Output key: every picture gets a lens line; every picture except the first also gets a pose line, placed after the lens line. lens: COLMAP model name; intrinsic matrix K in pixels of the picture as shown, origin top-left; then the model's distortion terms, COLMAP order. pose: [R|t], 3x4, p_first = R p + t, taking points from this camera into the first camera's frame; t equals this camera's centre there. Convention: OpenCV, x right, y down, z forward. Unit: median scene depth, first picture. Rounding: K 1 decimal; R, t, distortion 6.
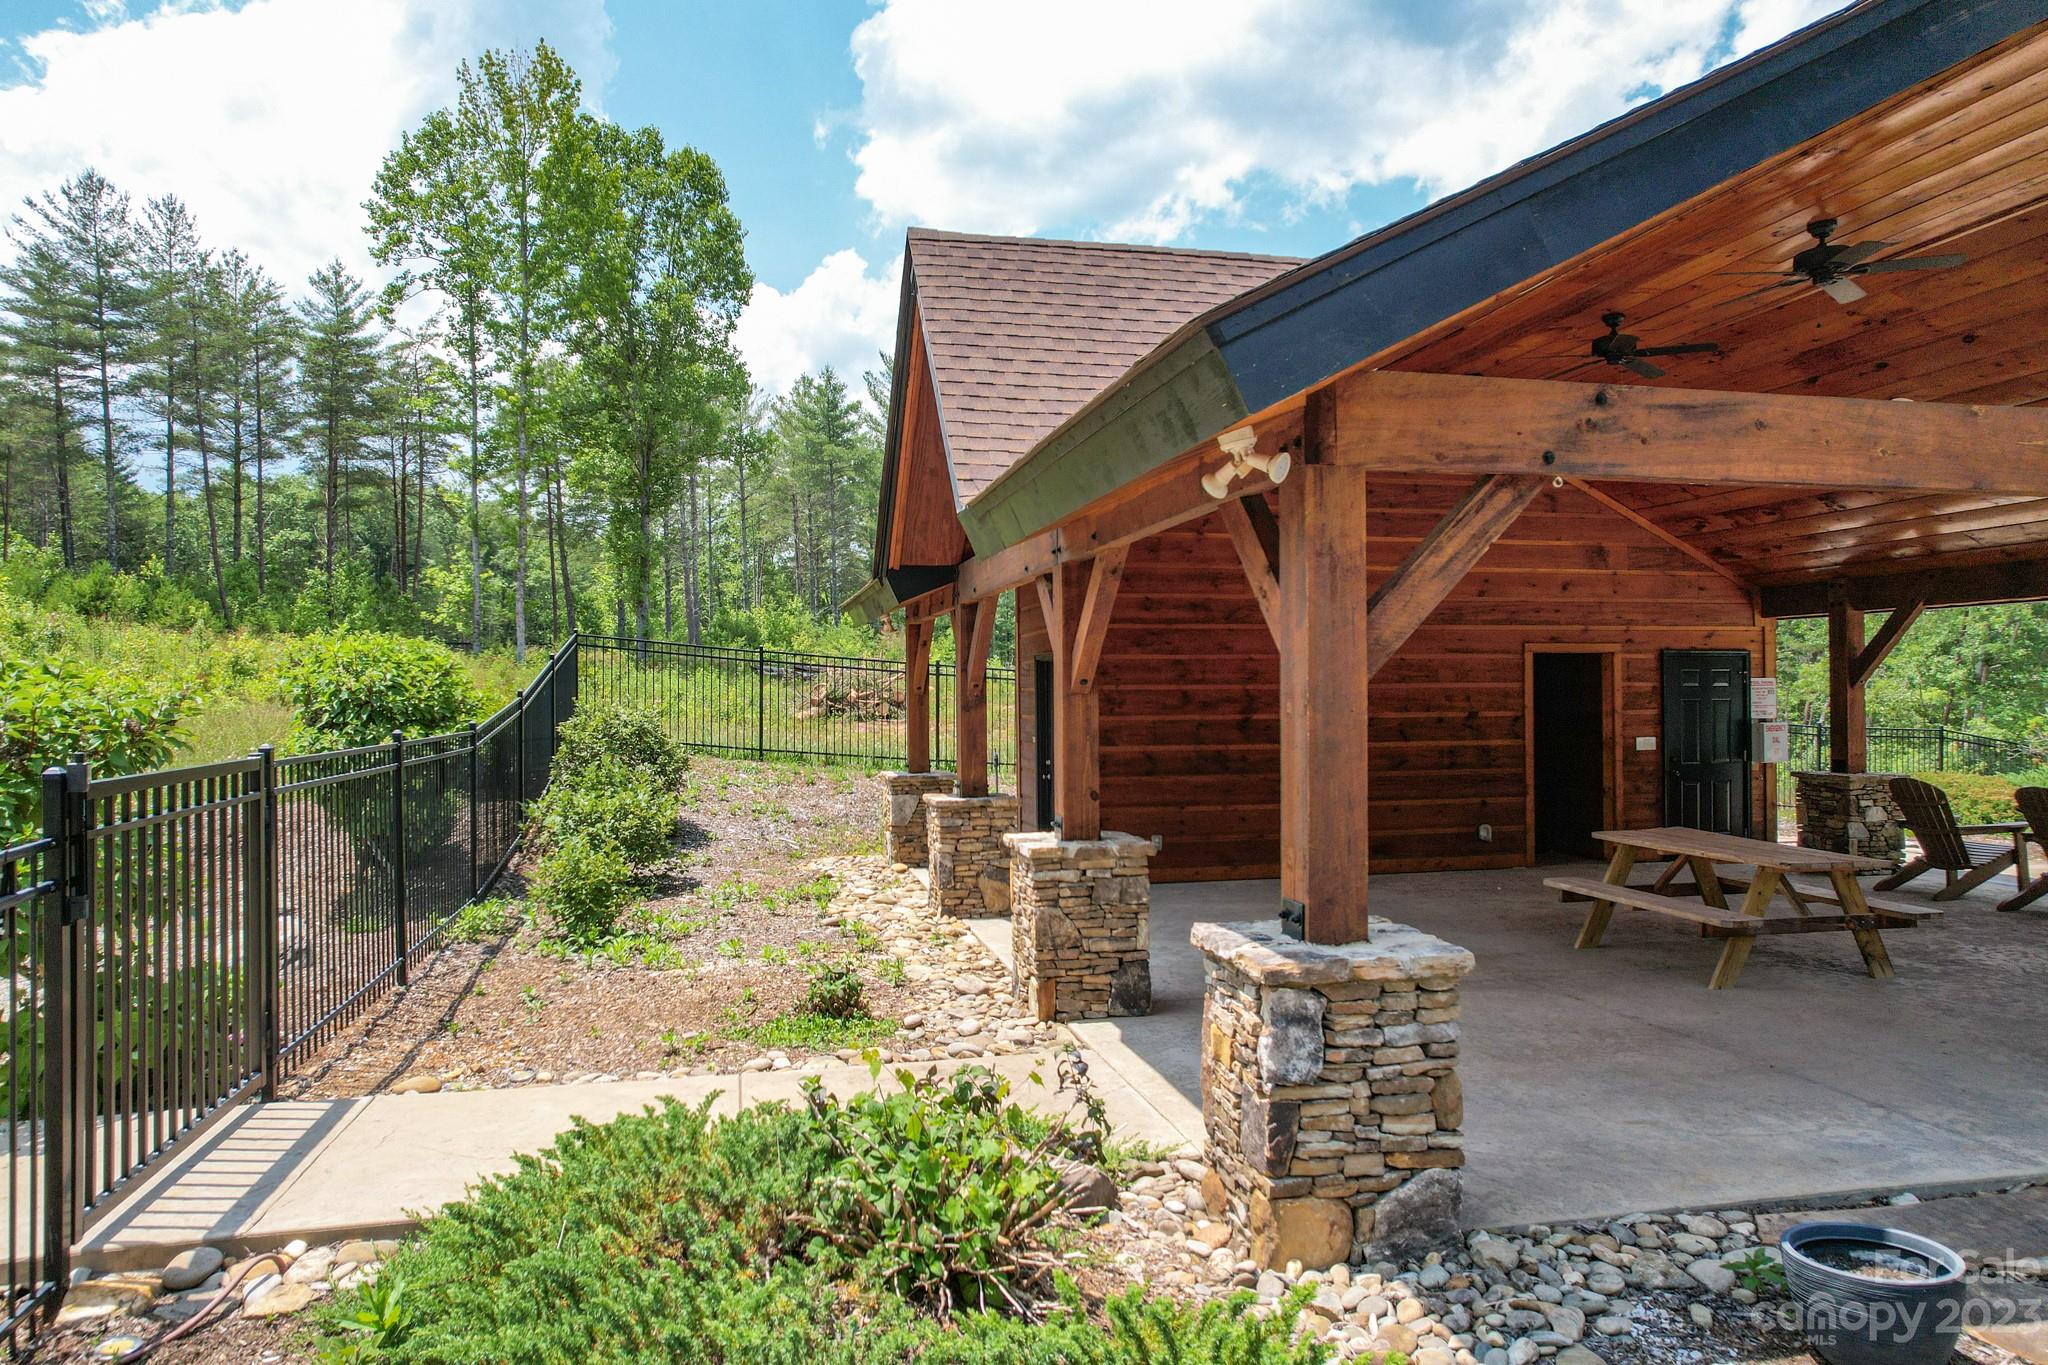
lens RADIAL K [[1361.2, 0, 1024.0], [0, 1361.2, 682.5], [0, 0, 1]] dist [-0.069390, 0.060157]
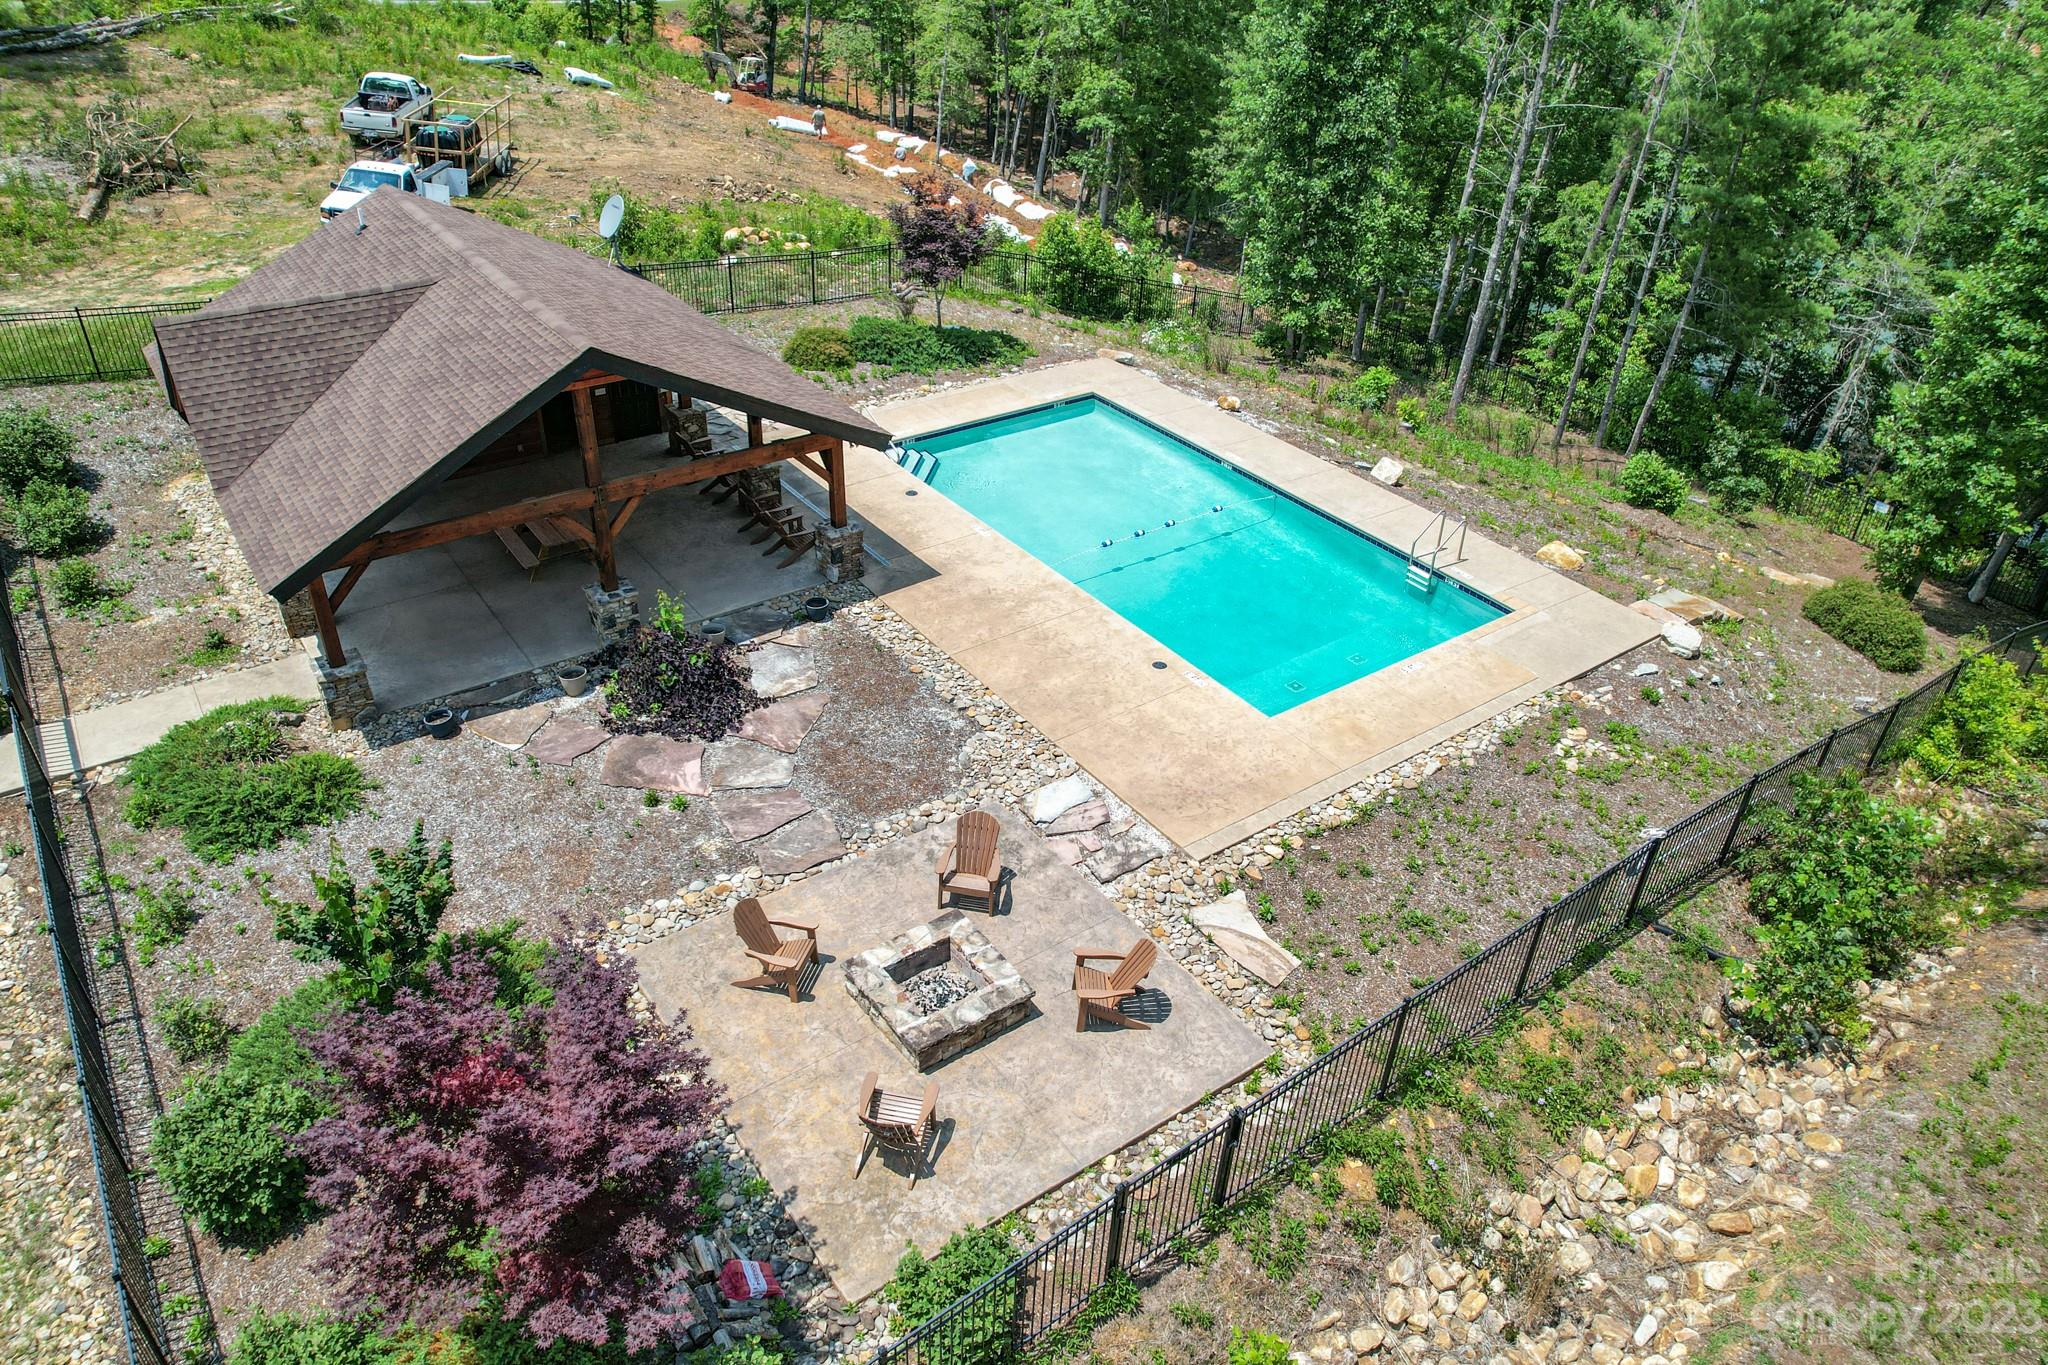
lens RADIAL K [[1361.2, 0, 1024.0], [0, 1361.2, 682.5], [0, 0, 1]] dist [-0.069390, 0.060157]
pose [[0.913986, -0.186948, 0.360112, 0.327727], [-0.041368, 0.839970, 0.541054, -1.079424], [-0.403632, -0.509412, 0.759987, -1.594336]]
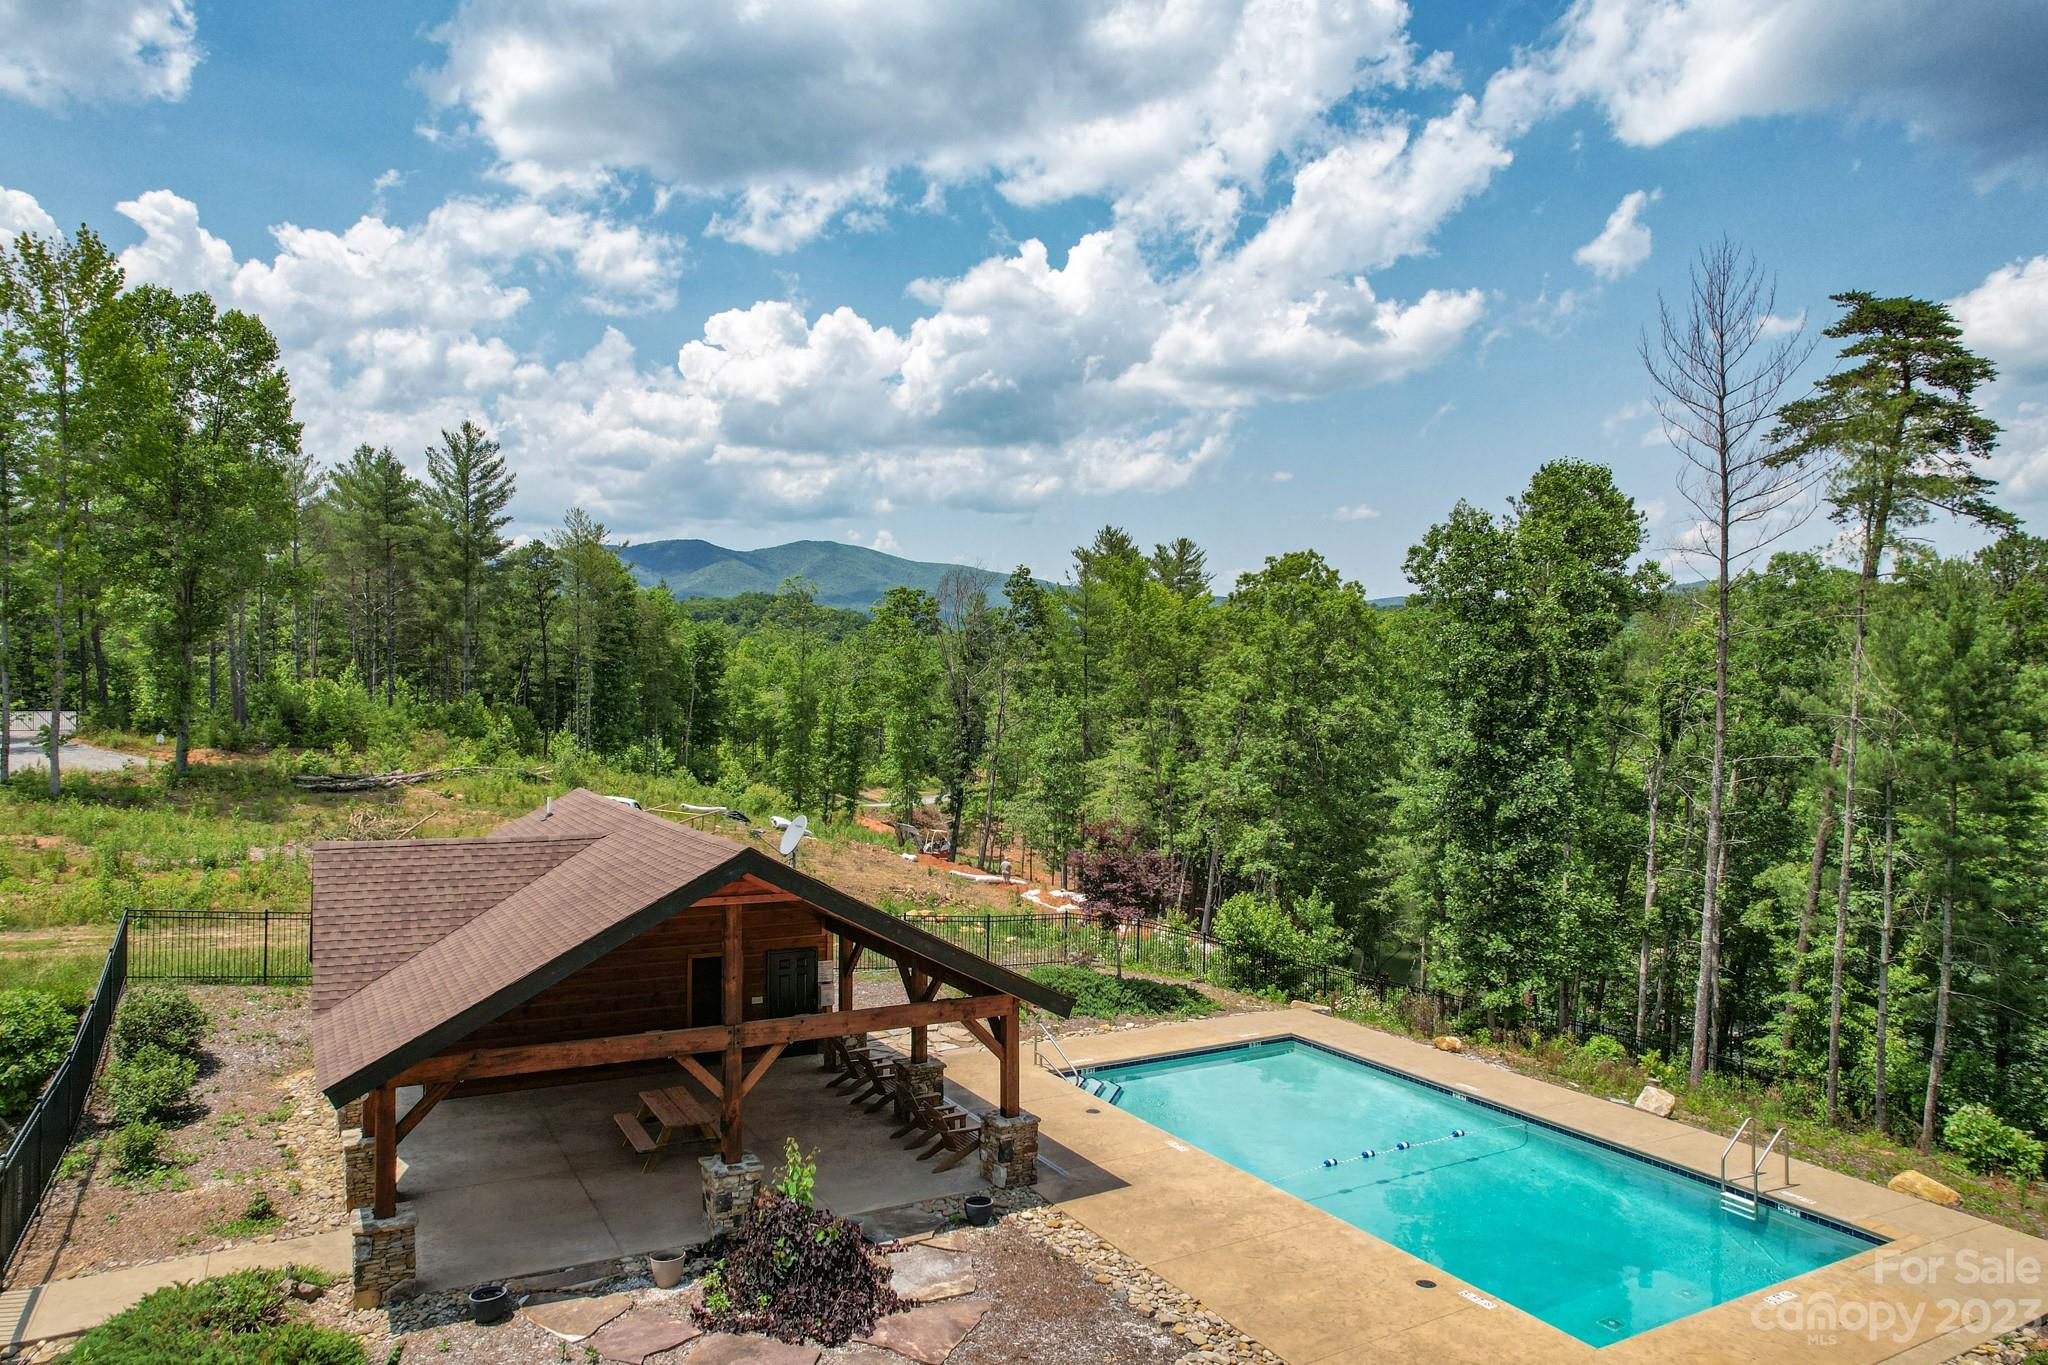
lens RADIAL K [[1318.2, 0, 1023.6], [0, 1318.2, 689.9], [0, 0, 1]] dist [-0.083341, 0.078626]
pose [[0.954569, 0.019276, 0.297366, 0.379855], [-0.019121, 0.999811, -0.003431, -0.588353], [-0.297376, -0.002411, 0.954757, -1.331745]]
